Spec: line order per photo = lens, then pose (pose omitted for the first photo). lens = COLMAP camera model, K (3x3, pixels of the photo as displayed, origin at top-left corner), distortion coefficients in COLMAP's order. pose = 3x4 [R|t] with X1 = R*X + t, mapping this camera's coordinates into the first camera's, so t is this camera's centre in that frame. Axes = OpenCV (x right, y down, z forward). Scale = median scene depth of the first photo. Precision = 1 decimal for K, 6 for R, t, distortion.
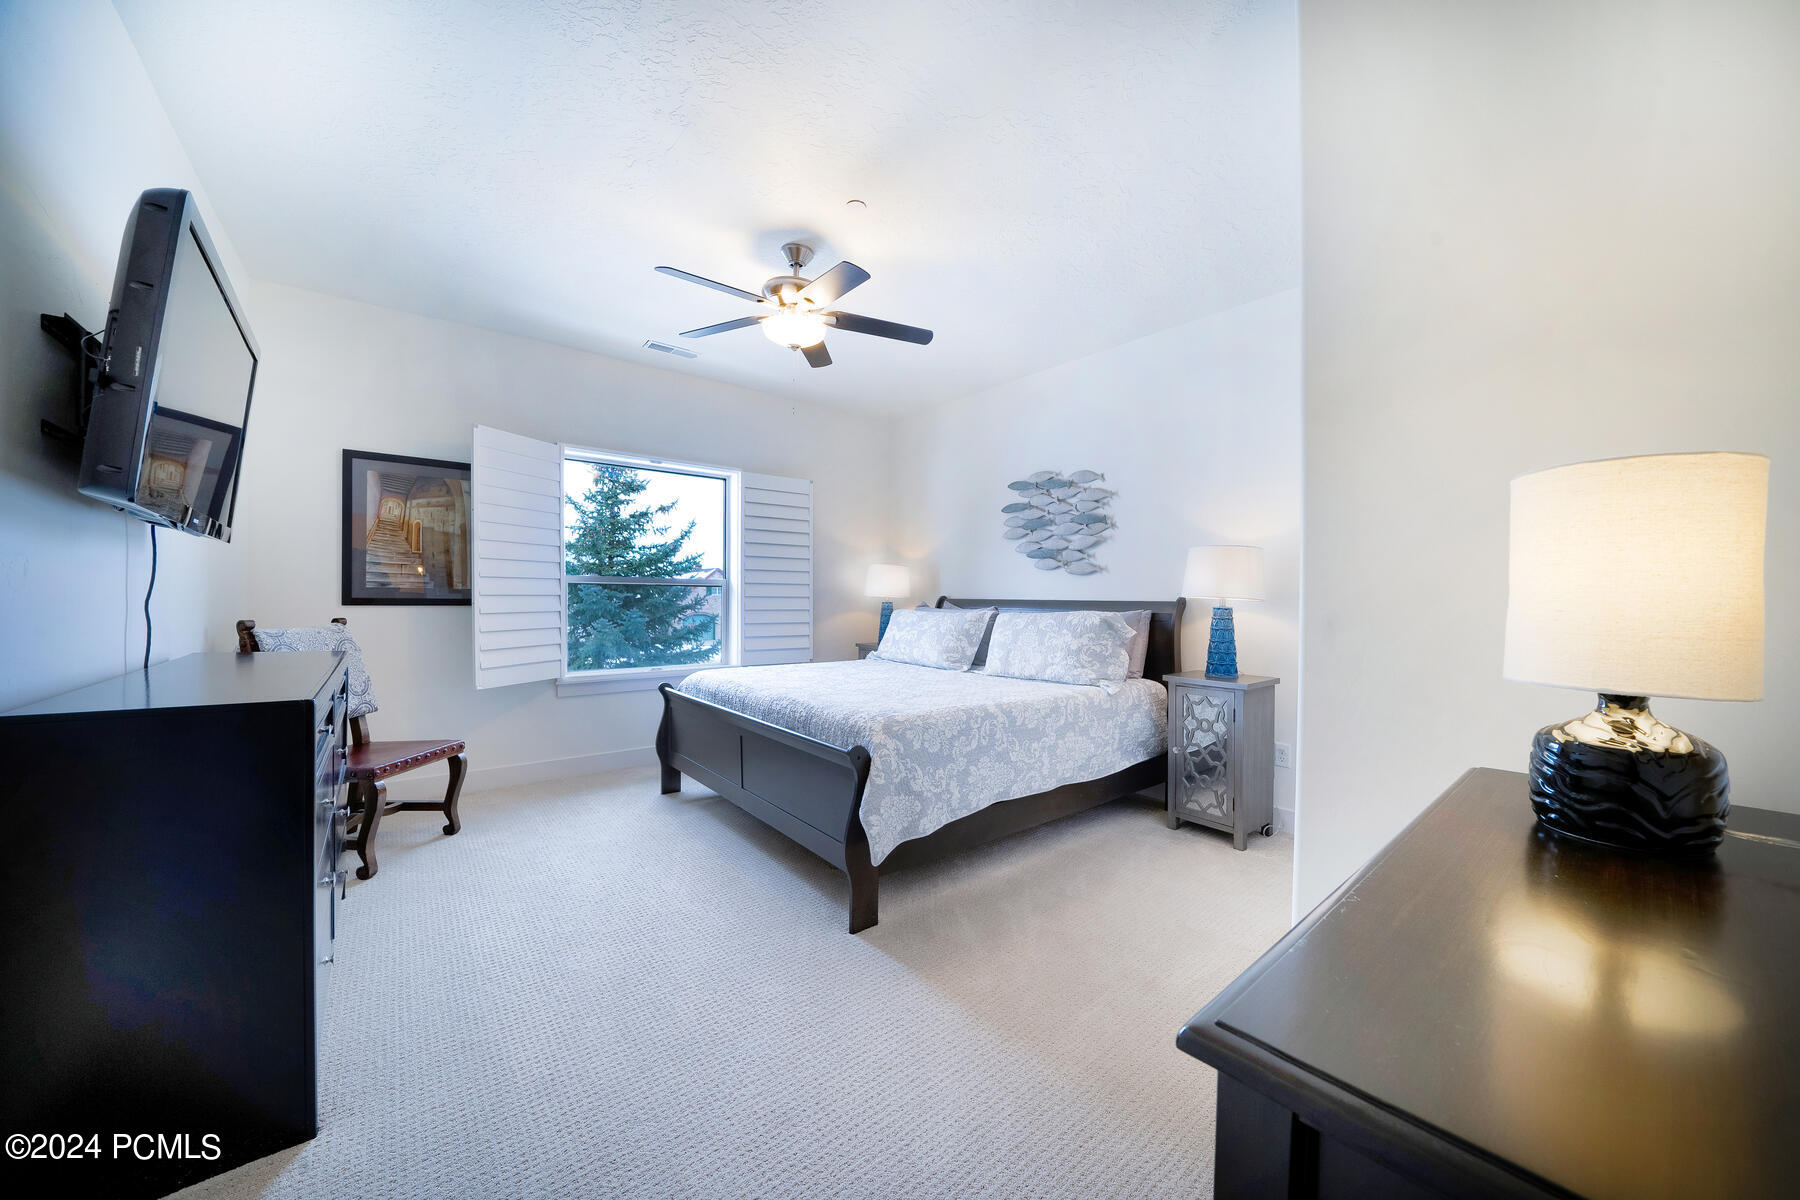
lens RADIAL K [[628.4, 0, 902.1], [0, 628.4, 607.6], [0, 0, 1]] dist [-0.023931, 0.000100]
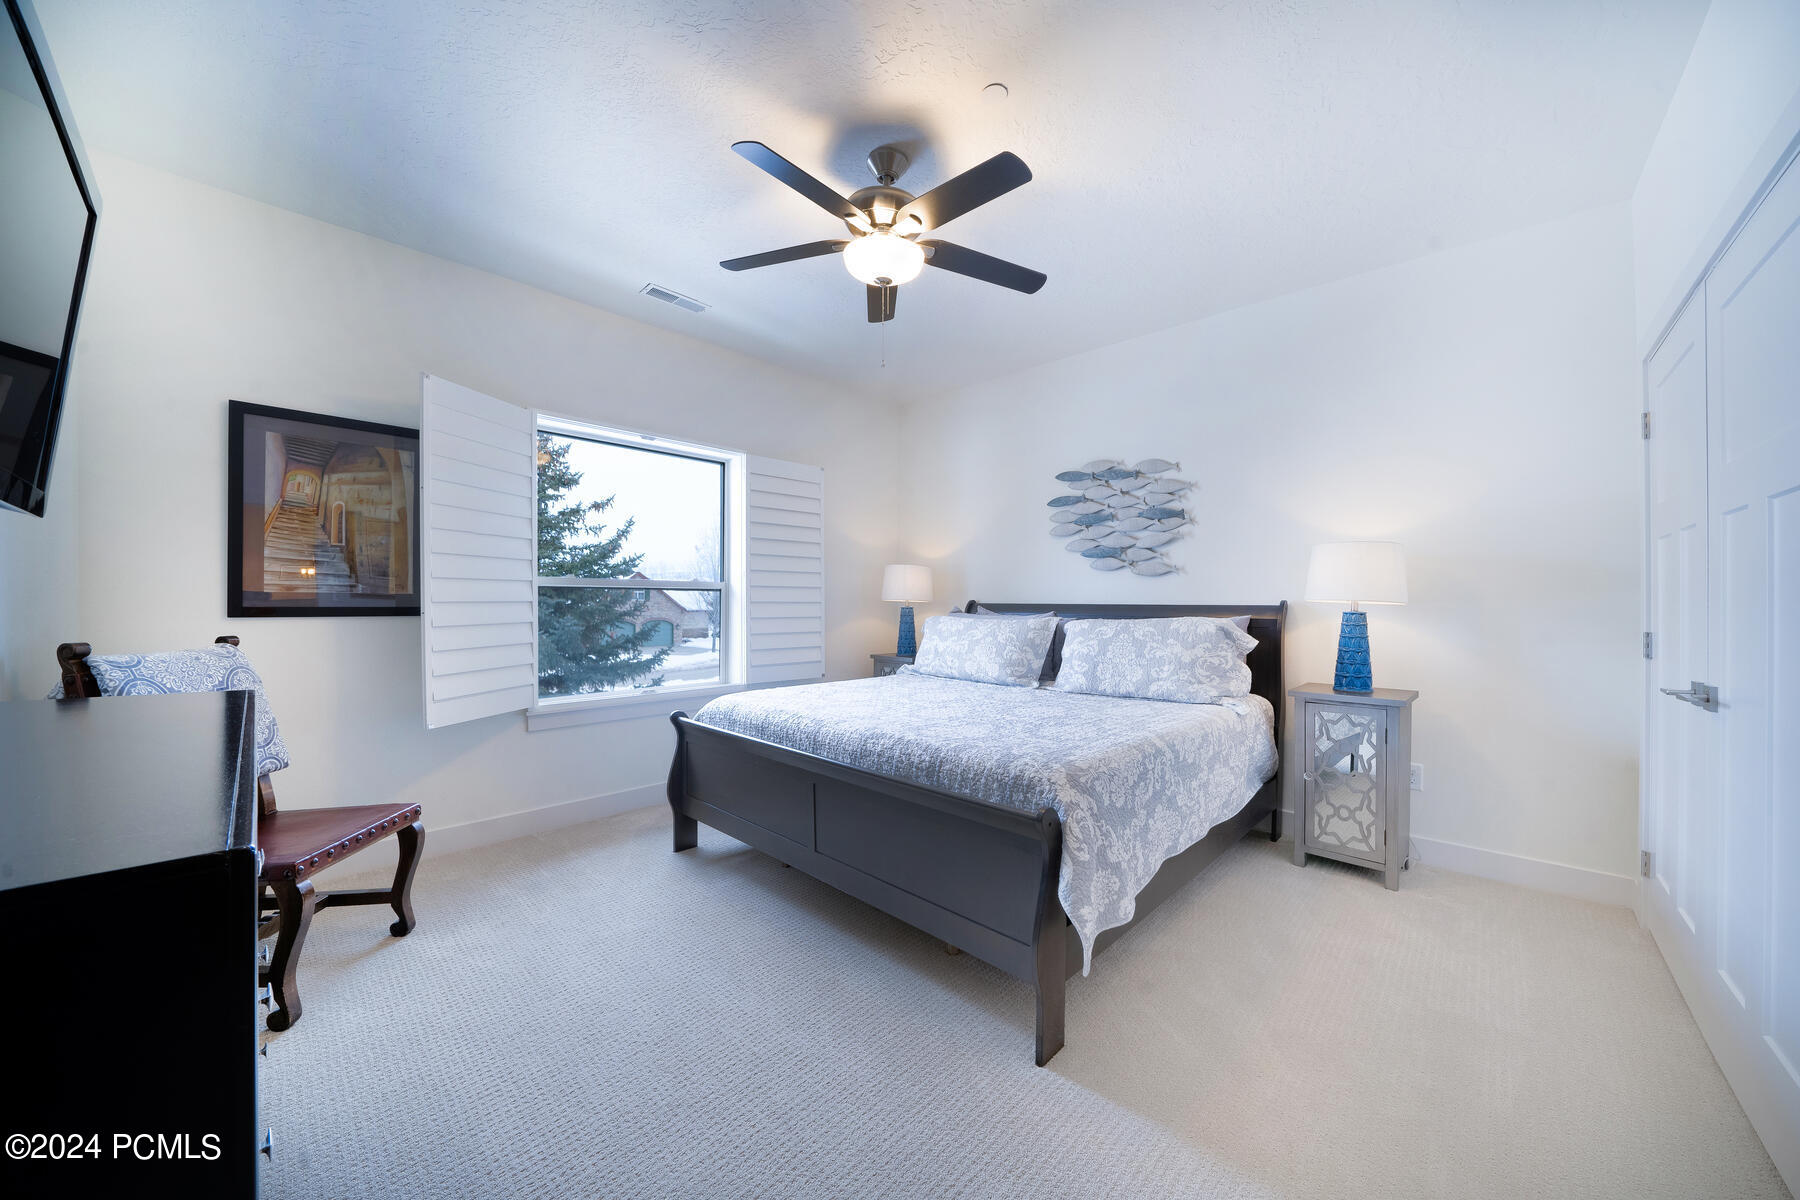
lens RADIAL K [[620.8, 0, 894.3], [0, 620.8, 608.1], [0, 0, 1]] dist [-0.028222, 0.003254]
pose [[0.992635, -0.006171, 0.120989, -0.209341], [0.006787, 0.999966, -0.004682, -0.005486], [-0.120956, 0.005469, 0.992643, 0.195841]]
